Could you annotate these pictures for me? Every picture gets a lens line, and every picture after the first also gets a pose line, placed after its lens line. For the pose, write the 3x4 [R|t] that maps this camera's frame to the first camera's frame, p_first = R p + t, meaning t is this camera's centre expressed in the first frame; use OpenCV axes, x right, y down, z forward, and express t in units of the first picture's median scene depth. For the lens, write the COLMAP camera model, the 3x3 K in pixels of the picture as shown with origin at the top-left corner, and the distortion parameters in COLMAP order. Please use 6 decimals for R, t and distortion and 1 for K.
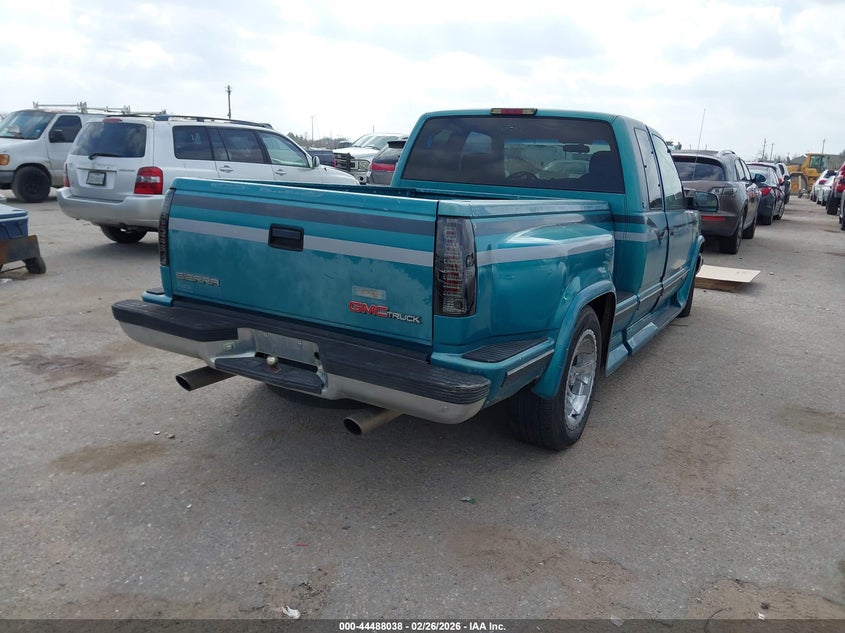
lens RADIAL K [[659.4, 0, 427.3], [0, 659.4, 317.4], [0, 0, 1]] dist [0.031769, -0.017877]
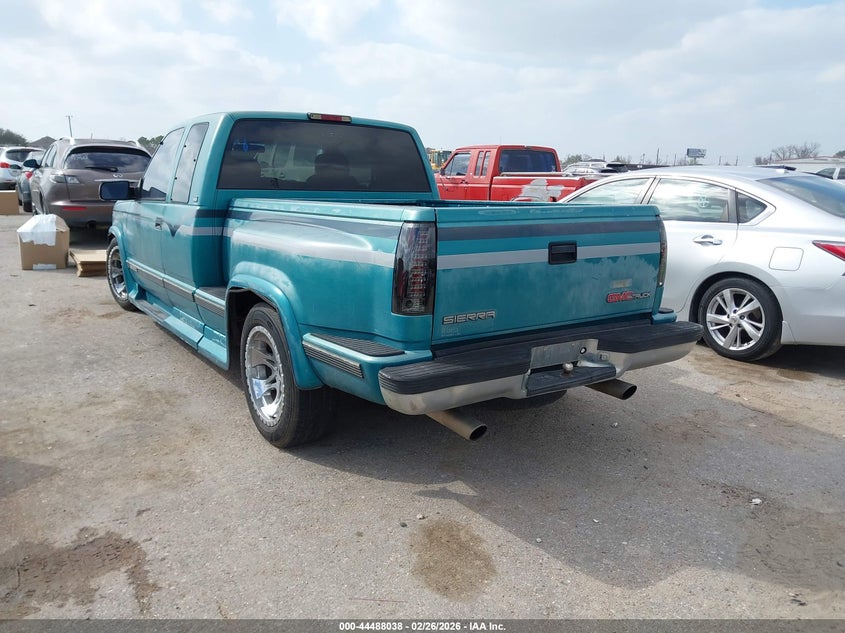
lens RADIAL K [[659.4, 0, 426.4], [0, 659.4, 320.3], [0, 0, 1]] dist [0.031769, -0.017877]
pose [[0.445471, -0.236903, 0.863384, -1.251638], [0.209068, 0.965220, 0.156975, -0.226485], [-0.870543, 0.110578, 0.479507, 0.678294]]
